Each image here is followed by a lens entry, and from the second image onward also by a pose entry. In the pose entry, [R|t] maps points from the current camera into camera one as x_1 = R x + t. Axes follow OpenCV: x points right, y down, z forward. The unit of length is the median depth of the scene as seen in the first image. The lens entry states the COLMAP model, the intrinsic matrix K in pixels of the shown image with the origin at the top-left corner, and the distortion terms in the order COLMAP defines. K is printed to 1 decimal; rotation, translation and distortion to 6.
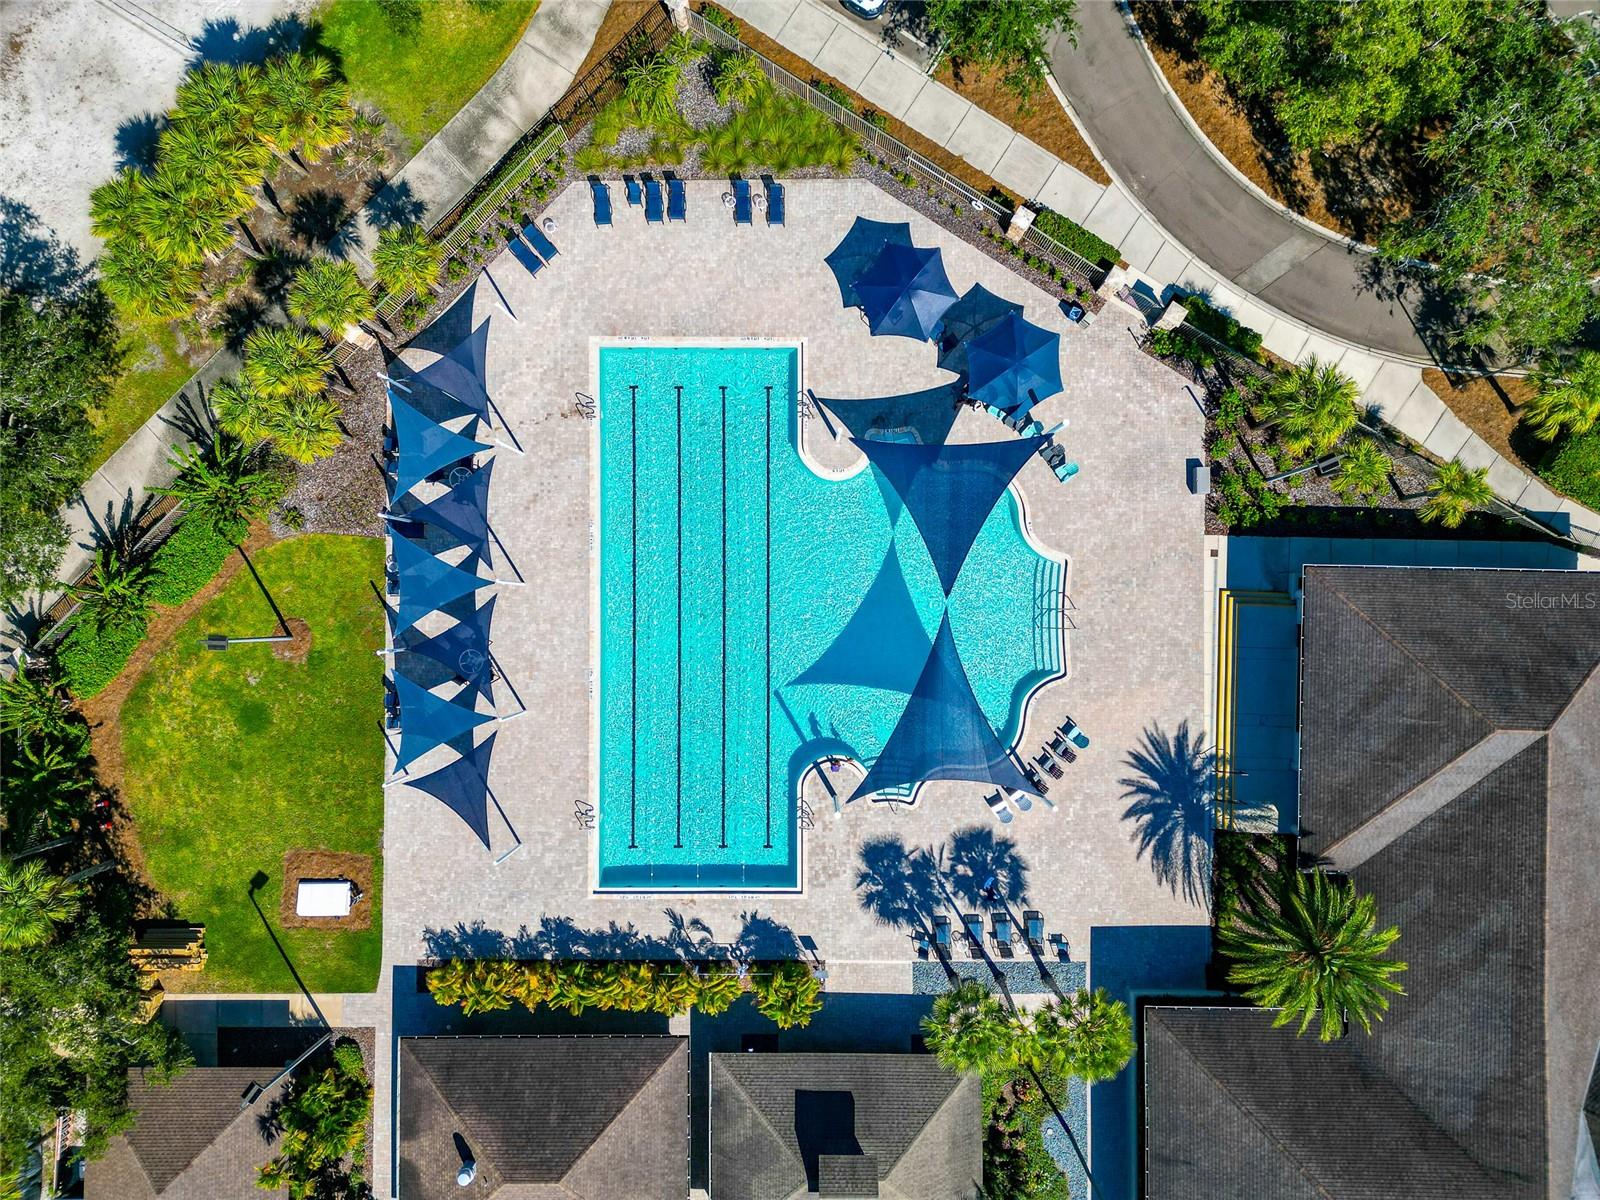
lens RADIAL K [[1108.1, 0, 796.8], [0, 1108.1, 600.8], [0, 0, 1]] dist [0.047507, -0.021444]
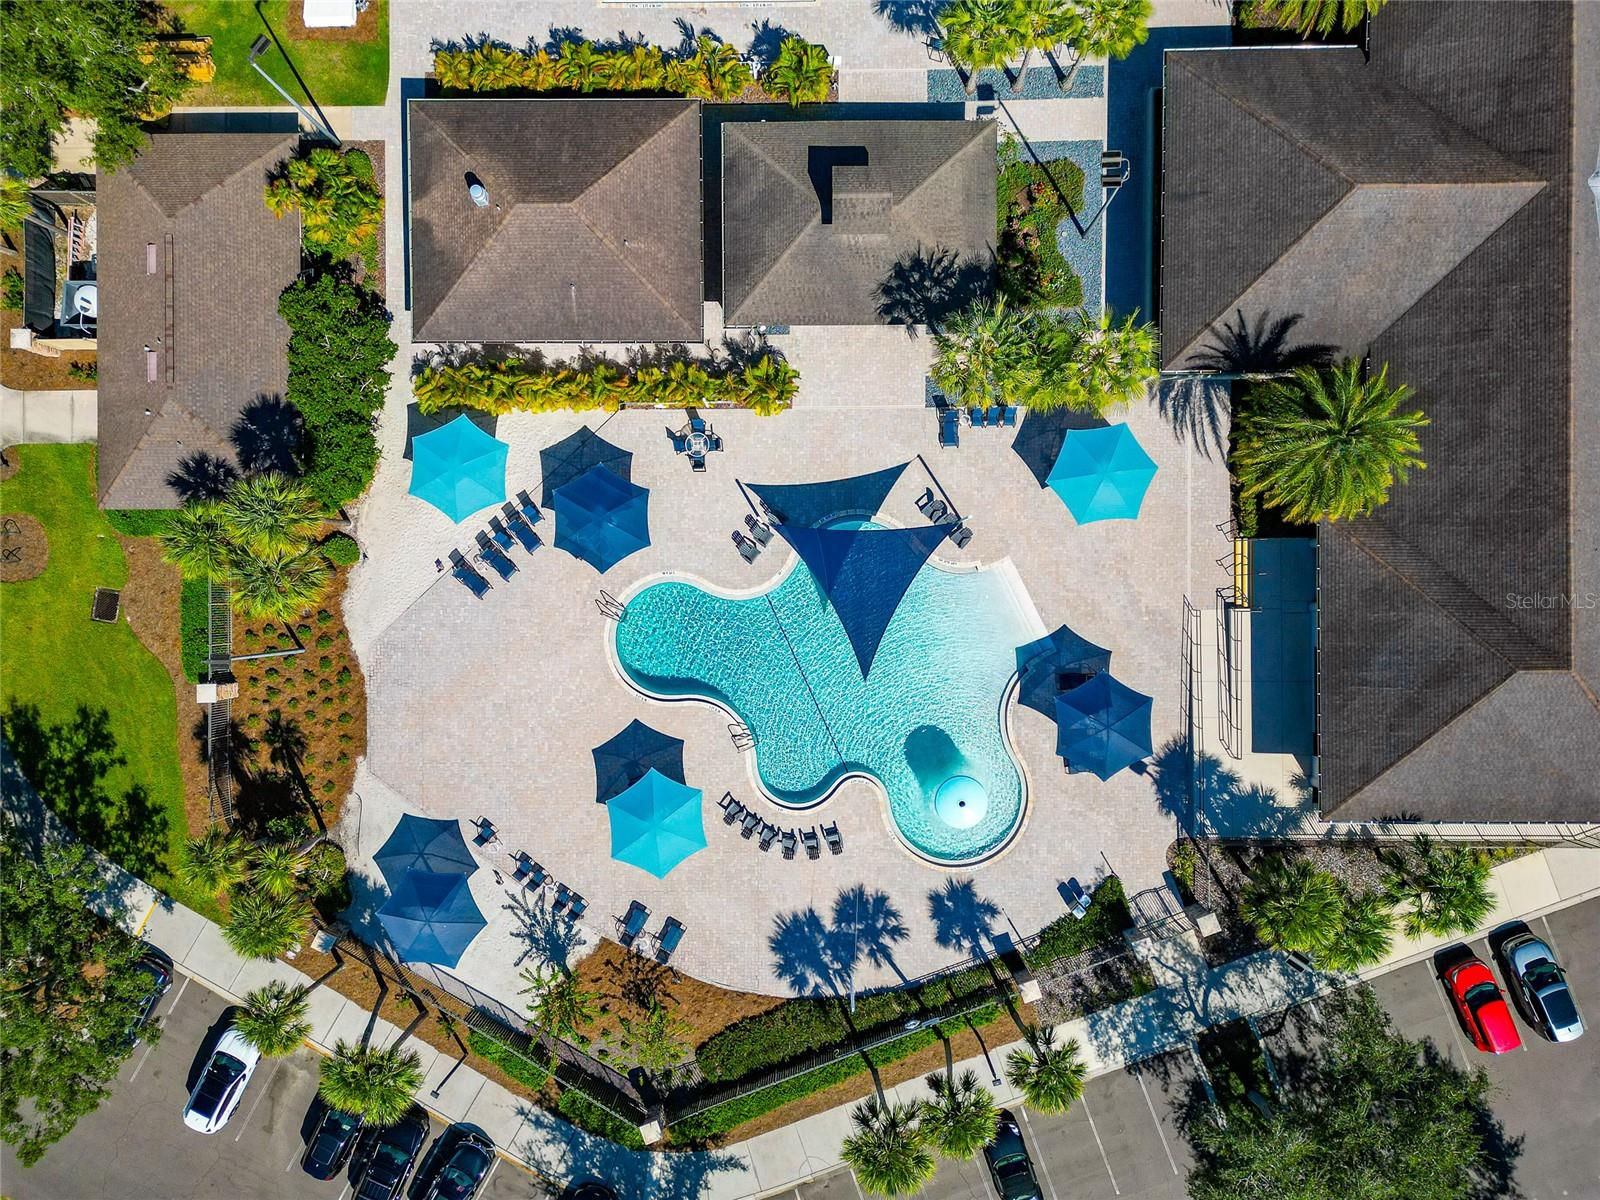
lens RADIAL K [[1108.1, 0, 798.4], [0, 1108.1, 603.7], [0, 0, 1]] dist [0.047507, -0.021444]
pose [[0.999968, -0.002224, -0.007746, -0.003099], [0.002252, 0.999991, 0.003666, 0.792465], [0.007738, -0.003683, 0.999963, 0.007781]]
